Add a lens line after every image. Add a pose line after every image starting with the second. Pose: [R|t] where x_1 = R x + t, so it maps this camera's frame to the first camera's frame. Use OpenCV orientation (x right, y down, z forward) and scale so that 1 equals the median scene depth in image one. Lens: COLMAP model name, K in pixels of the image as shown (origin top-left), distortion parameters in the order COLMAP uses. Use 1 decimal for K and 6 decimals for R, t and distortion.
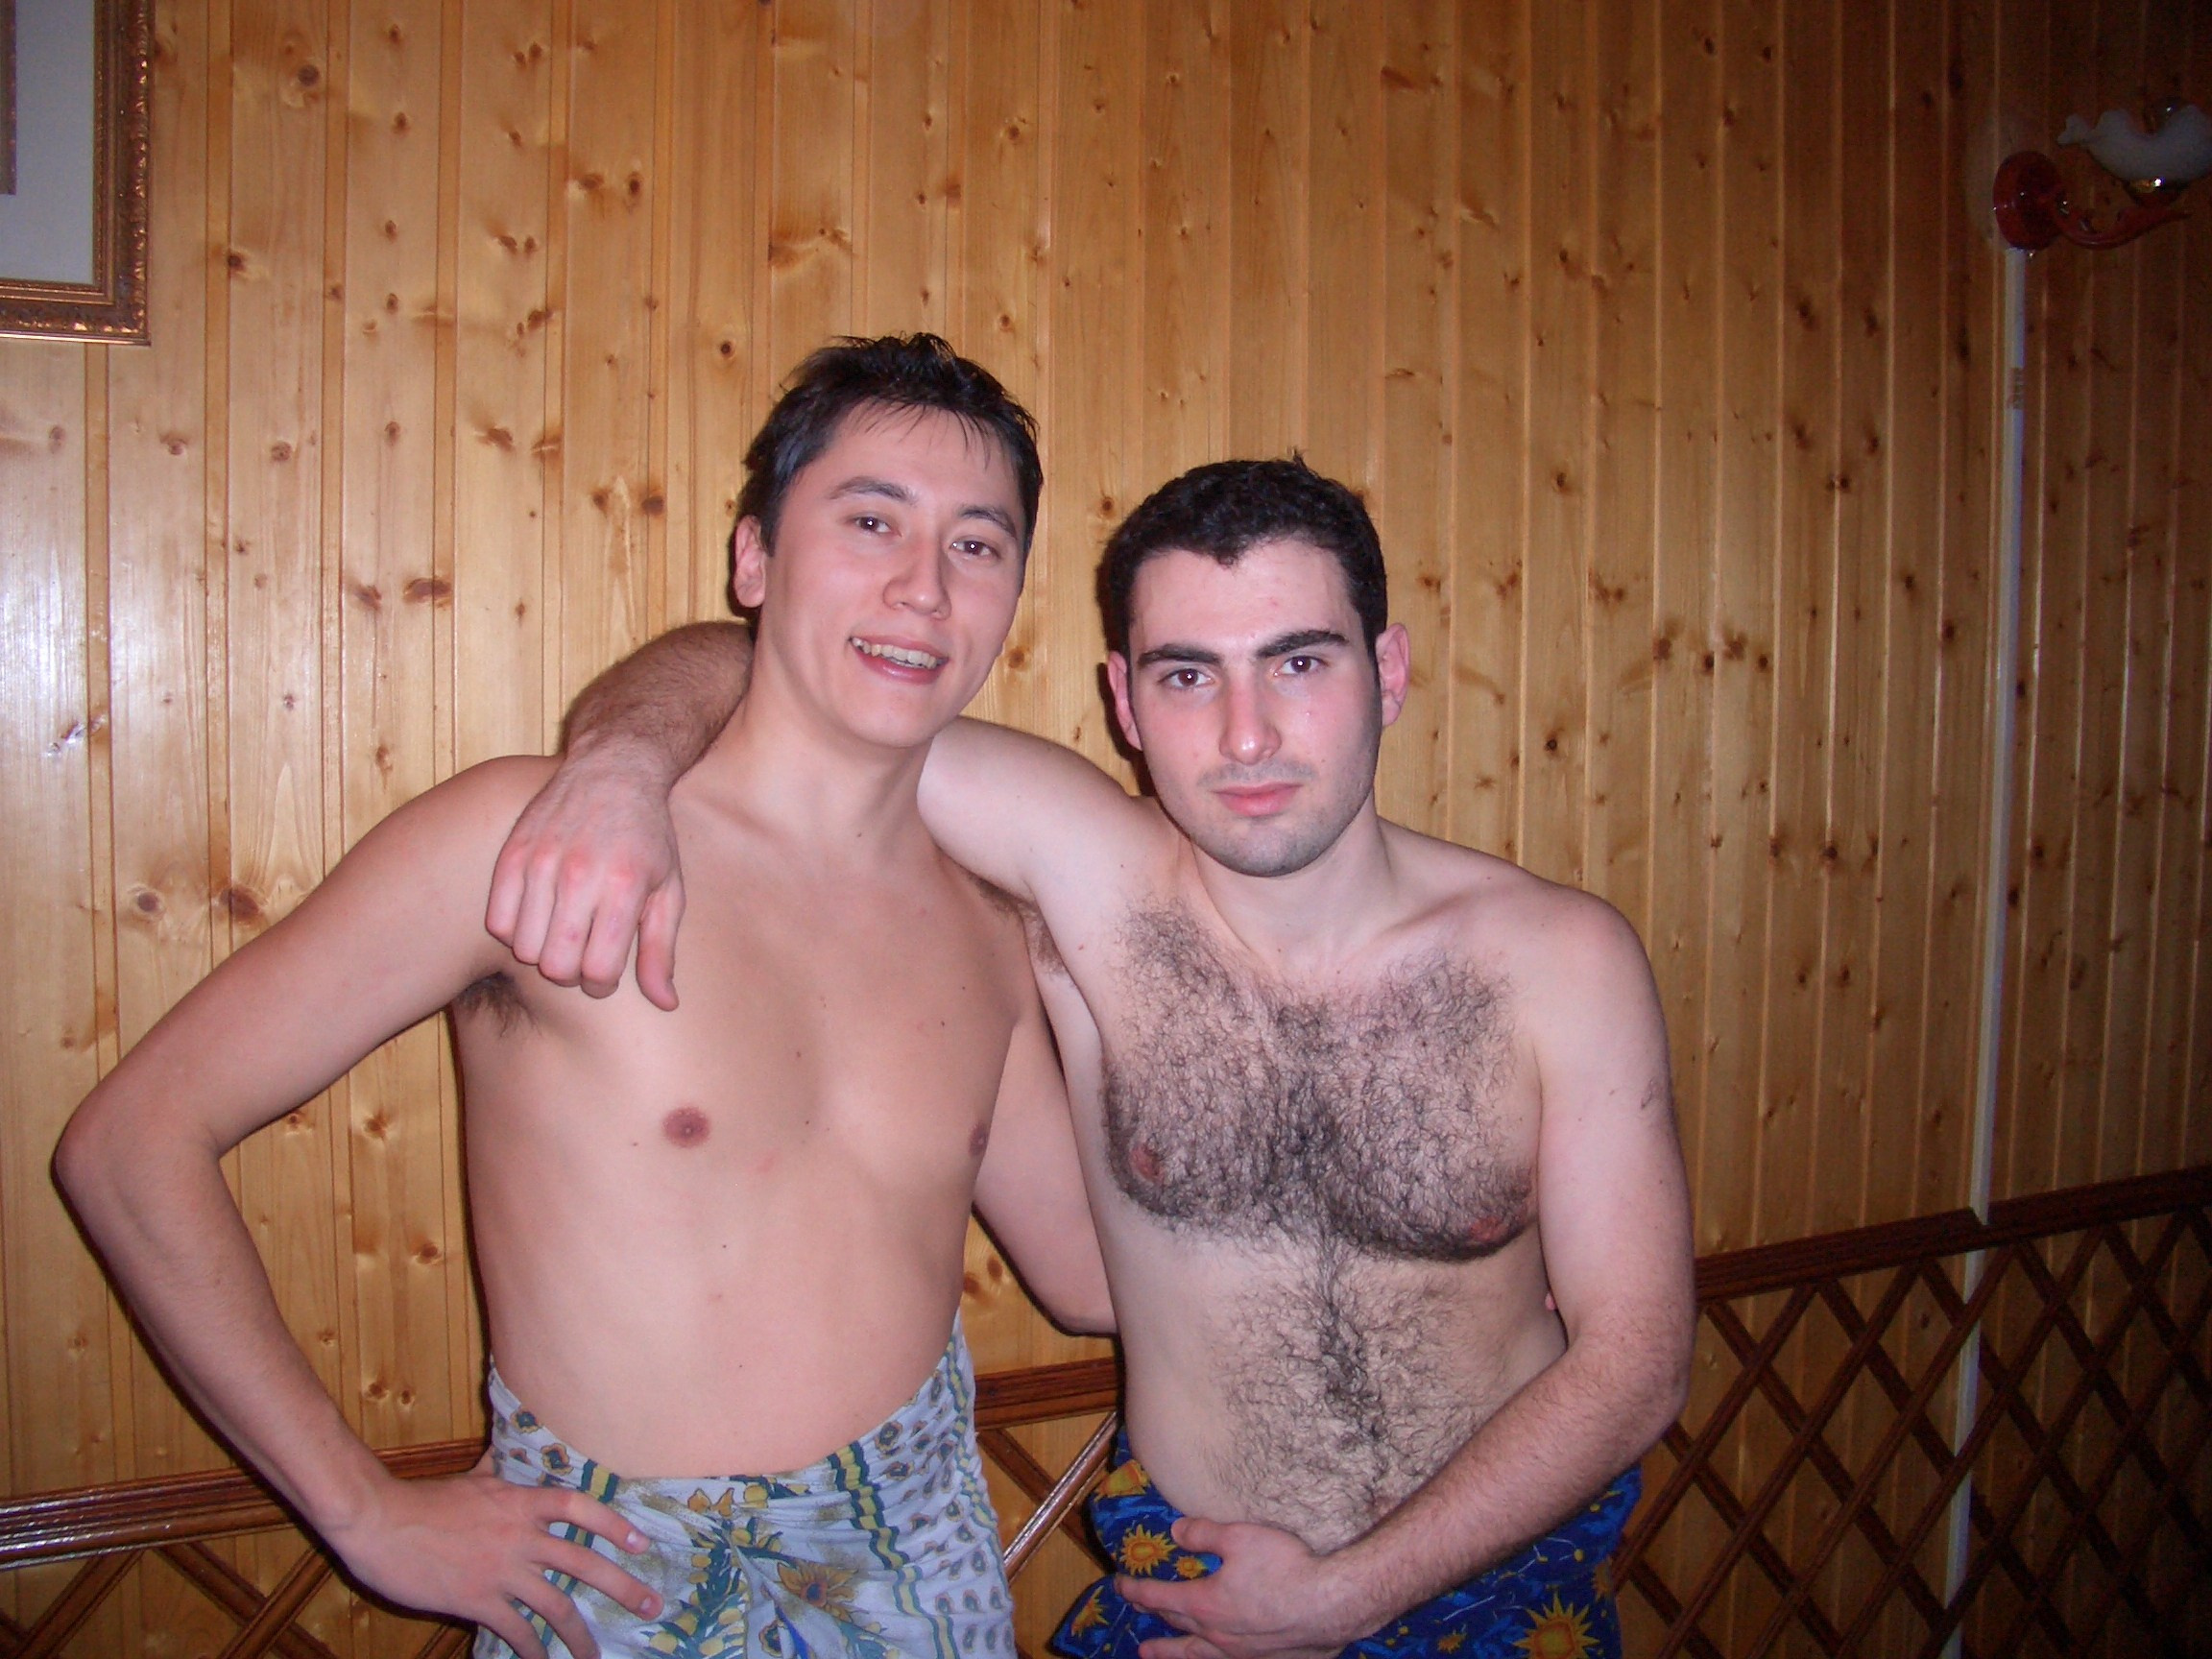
lens RADIAL K [[2105.6, 0, 1106.0], [0, 2105.6, 829.5], [0, 0, 1]] dist [-0.200804, 0.153345]
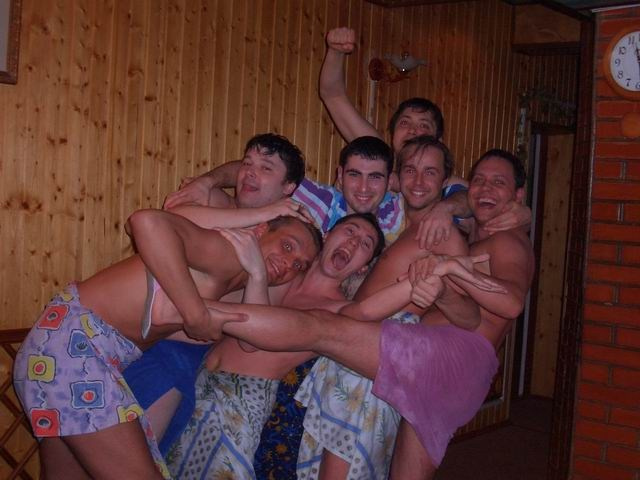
lens RADIAL K [[1046.7, 0, 320.0], [0, 1046.7, 240.0], [0, 0, 1]] dist [0.004250, 0.066397]
pose [[0.924194, 0.028769, 0.380838, -0.617098], [-0.022629, 0.999532, -0.020593, 0.129697], [-0.381252, 0.010414, 0.924413, -1.276210]]
